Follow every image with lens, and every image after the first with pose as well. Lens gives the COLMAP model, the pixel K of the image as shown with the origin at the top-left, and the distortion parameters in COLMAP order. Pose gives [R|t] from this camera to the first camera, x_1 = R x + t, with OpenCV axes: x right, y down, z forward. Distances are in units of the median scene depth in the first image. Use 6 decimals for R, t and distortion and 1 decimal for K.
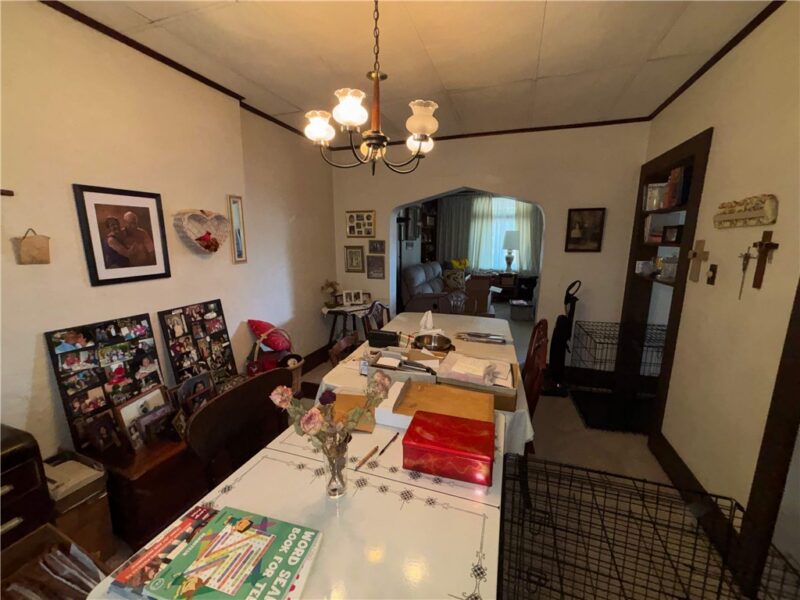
lens RADIAL K [[321.6, 0, 400.6], [0, 321.6, 296.9], [0, 0, 1]] dist [0.001212, 0.000222]
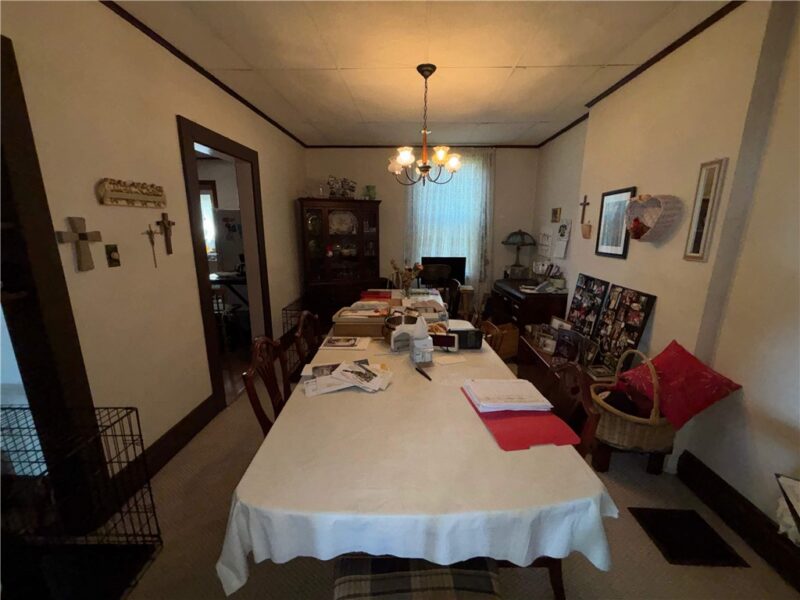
lens RADIAL K [[321.6, 0, 402.1], [0, 321.6, 298.4], [0, 0, 1]] dist [0.001212, 0.000222]
pose [[-0.957918, 0.050105, -0.282635, 0.375509], [-0.063565, 0.923172, 0.379094, -0.310558], [0.279916, 0.381107, -0.881138, 1.806328]]
